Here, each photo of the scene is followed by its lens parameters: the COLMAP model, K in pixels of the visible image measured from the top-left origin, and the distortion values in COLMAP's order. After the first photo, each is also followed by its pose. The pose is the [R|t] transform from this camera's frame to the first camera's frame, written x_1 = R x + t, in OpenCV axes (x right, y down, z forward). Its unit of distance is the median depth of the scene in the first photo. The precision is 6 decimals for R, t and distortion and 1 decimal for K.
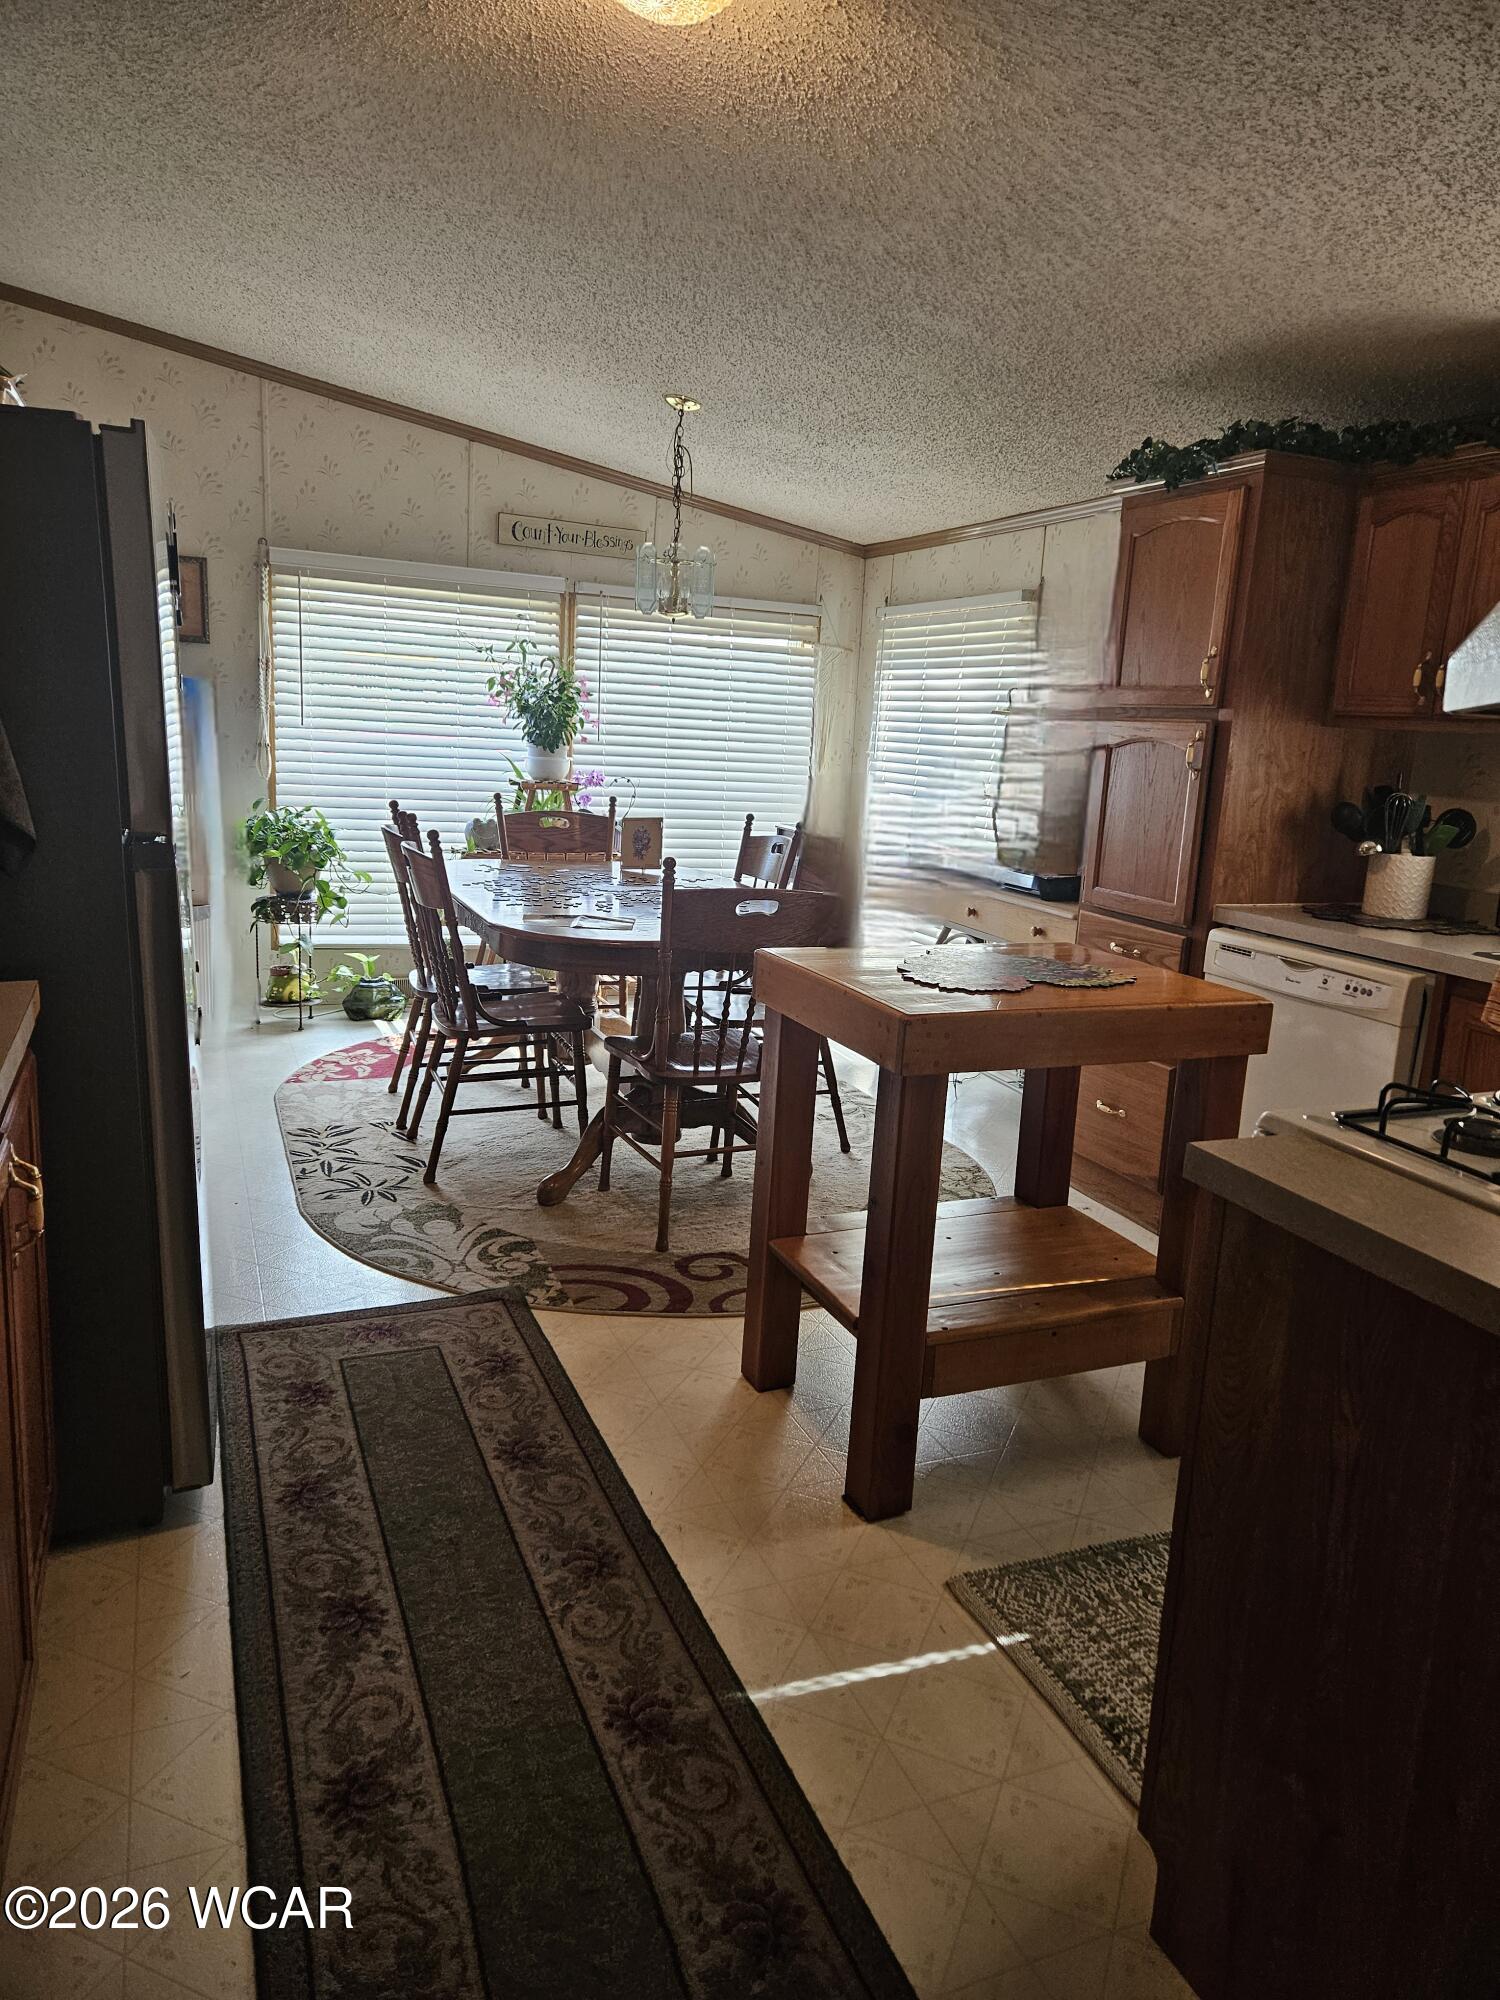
lens RADIAL K [[1382.4, 0, 757.2], [0, 1382.4, 967.4], [0, 0, 1]] dist [0.076527, -0.064921]
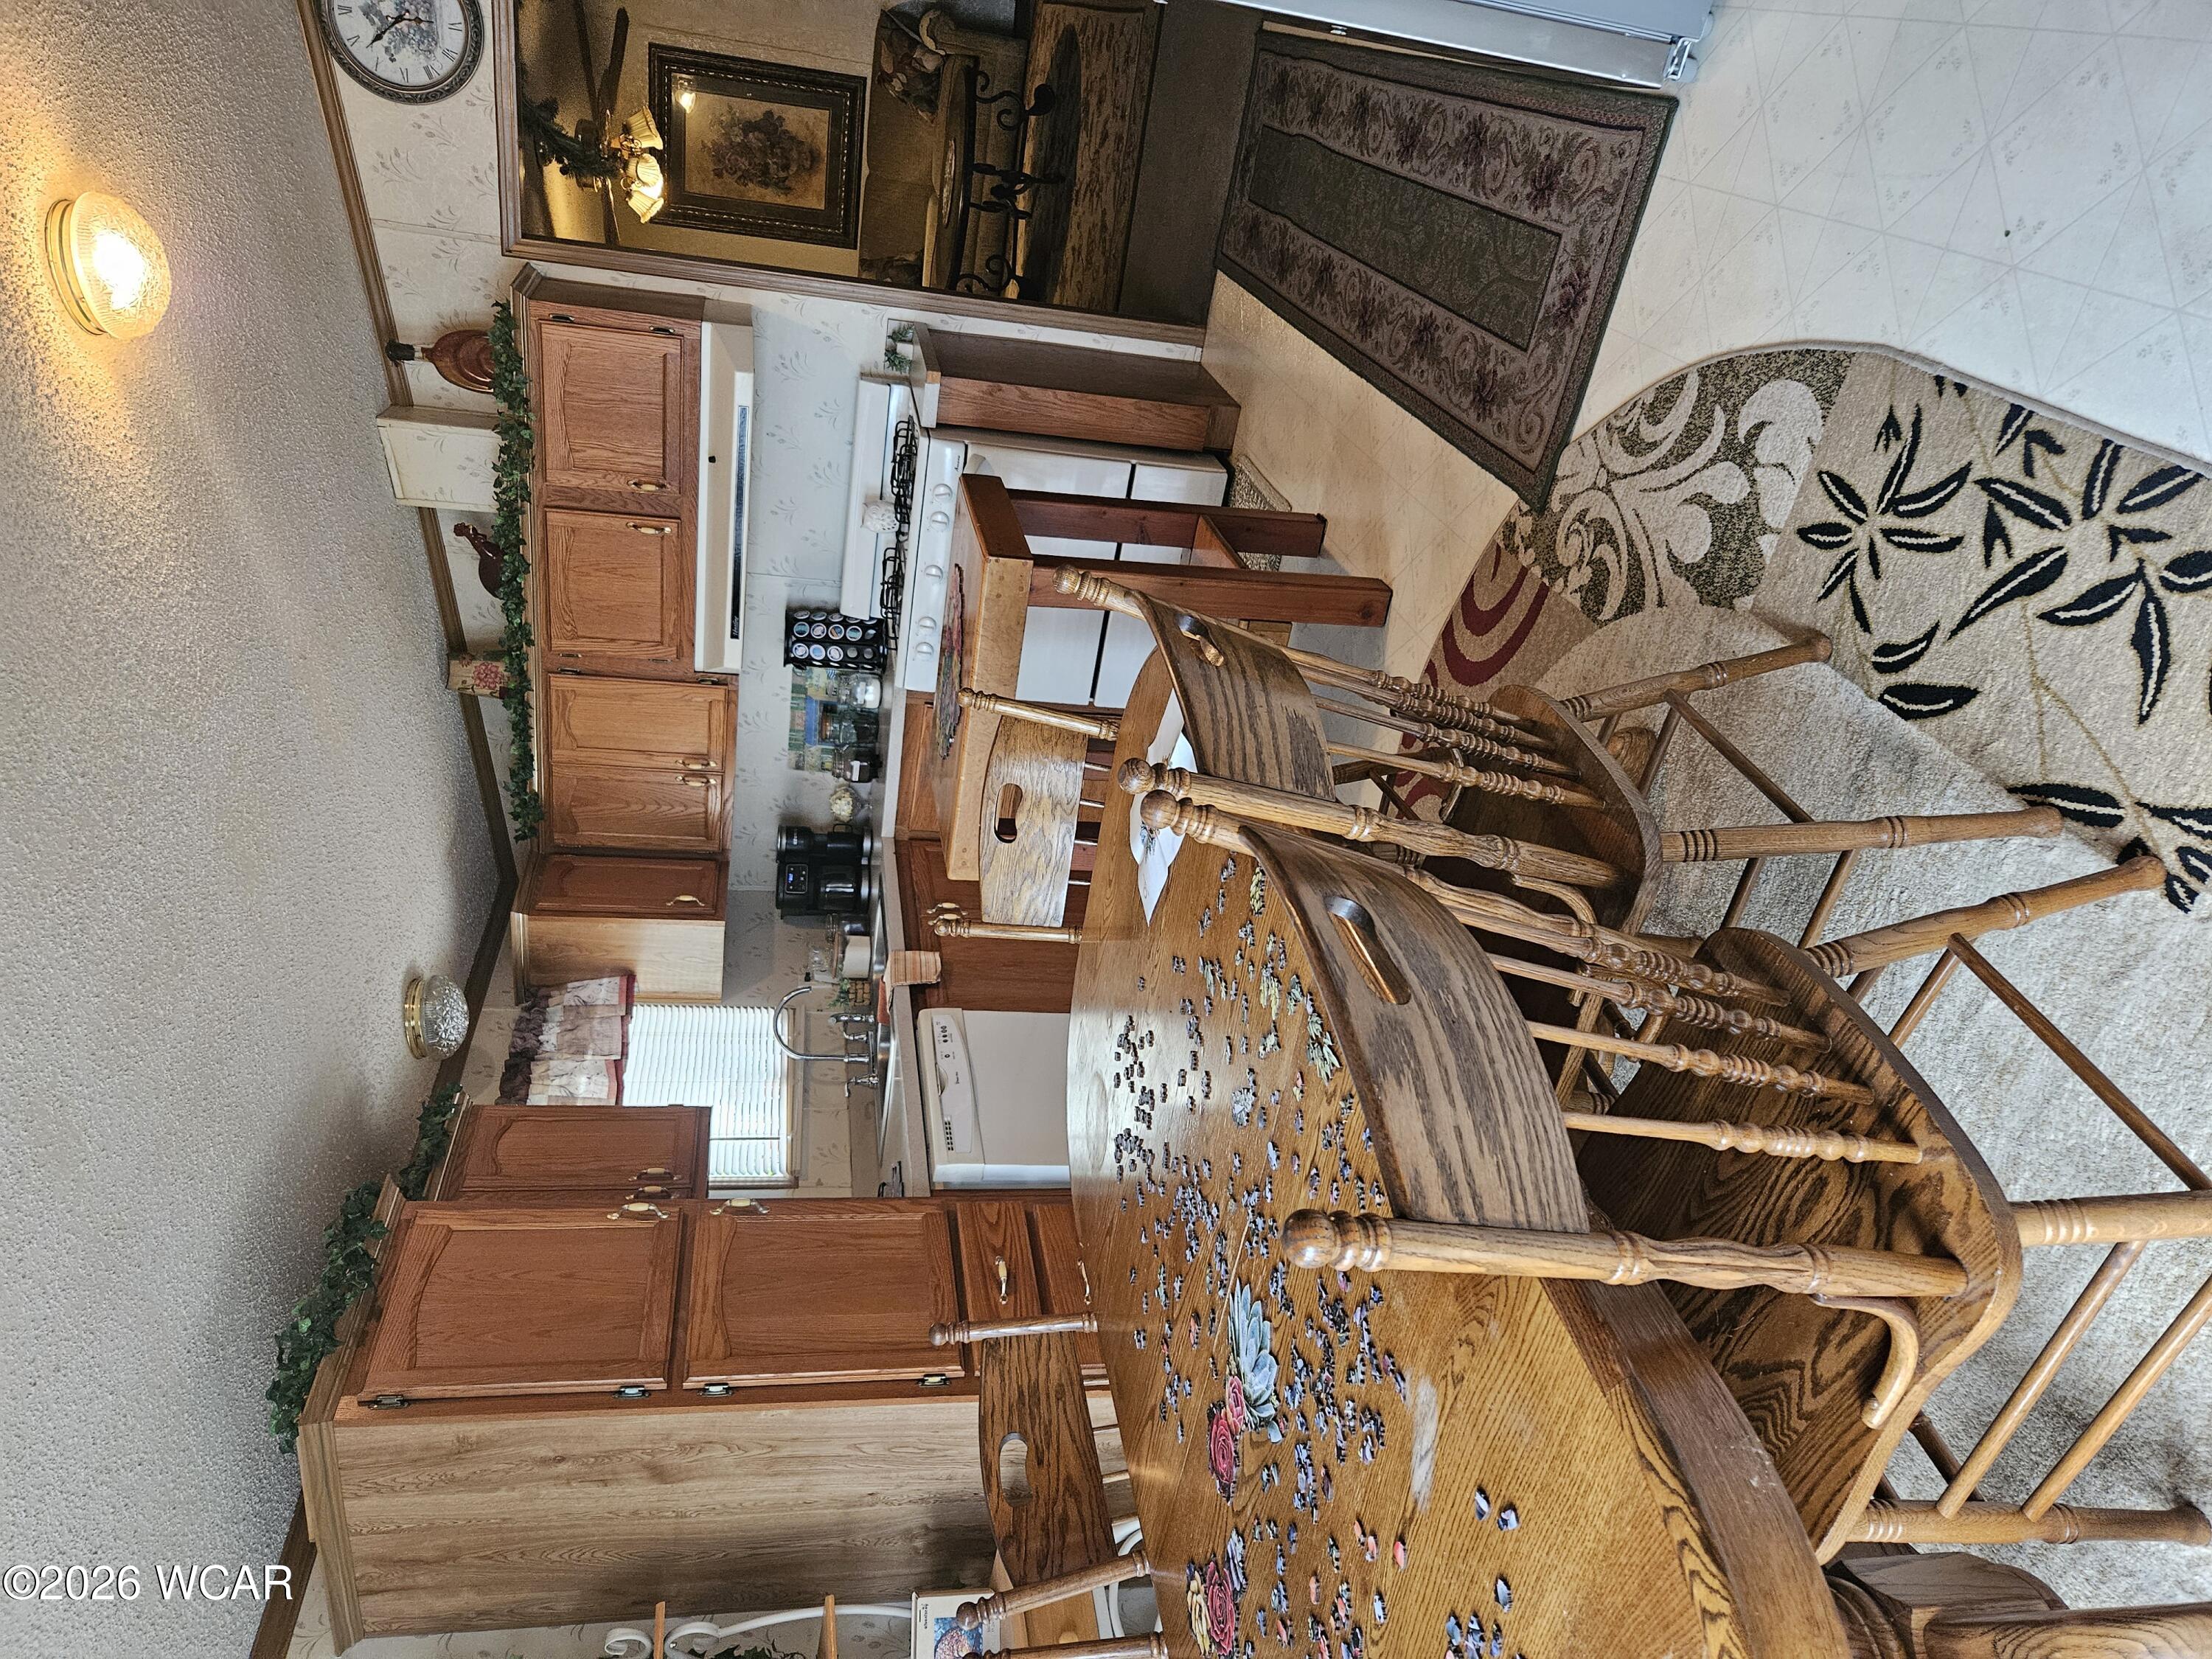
lens RADIAL K [[1529.0, 0, 1106.0], [0, 1529.0, 829.5], [0, 0, 1]] dist [0.076527, -0.064921]
pose [[-0.265191, 0.614237, 0.743227, -0.512638], [0.925264, -0.054708, 0.375357, -0.256224], [0.271218, 0.787223, -0.553824, 1.258928]]
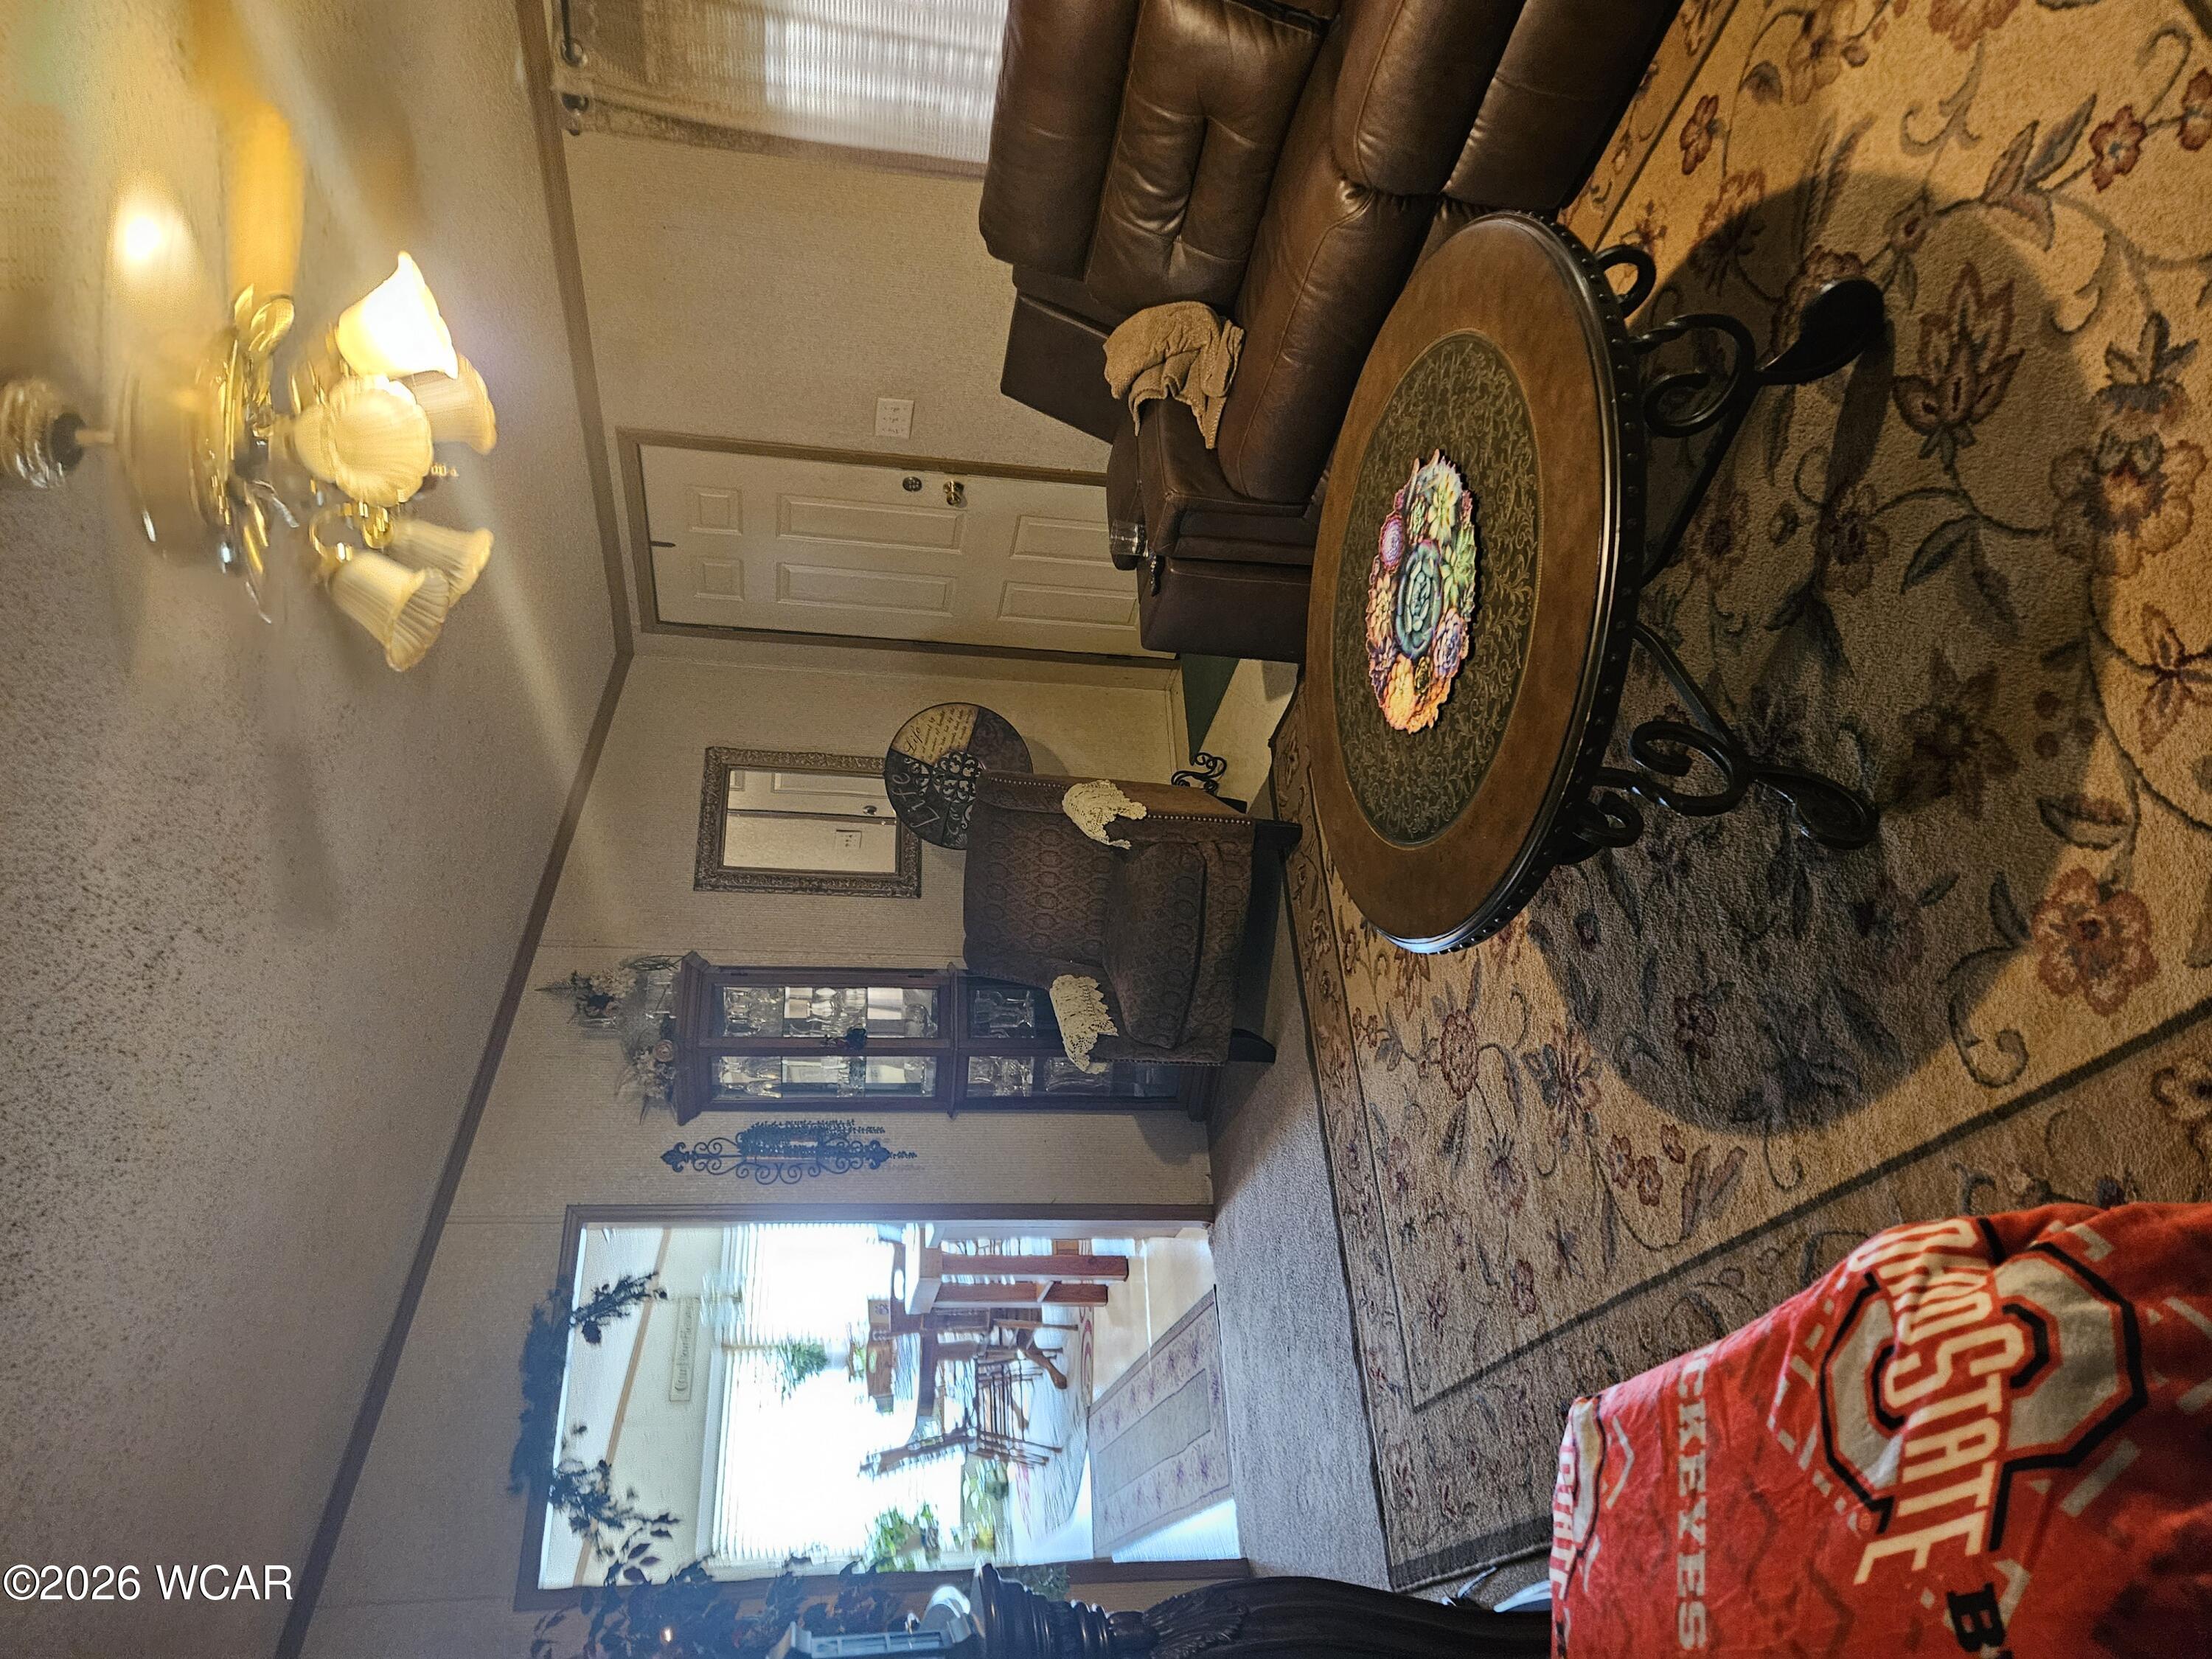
lens RADIAL K [[1529.0, 0, 1106.0], [0, 1529.0, 829.5], [0, 0, 1]] dist [0.076527, -0.064921]
pose [[-0.014740, -0.992913, 0.117923, 0.325861], [0.999867, -0.013821, 0.008602, 0.206466], [-0.006912, 0.118034, 0.992985, -1.085709]]
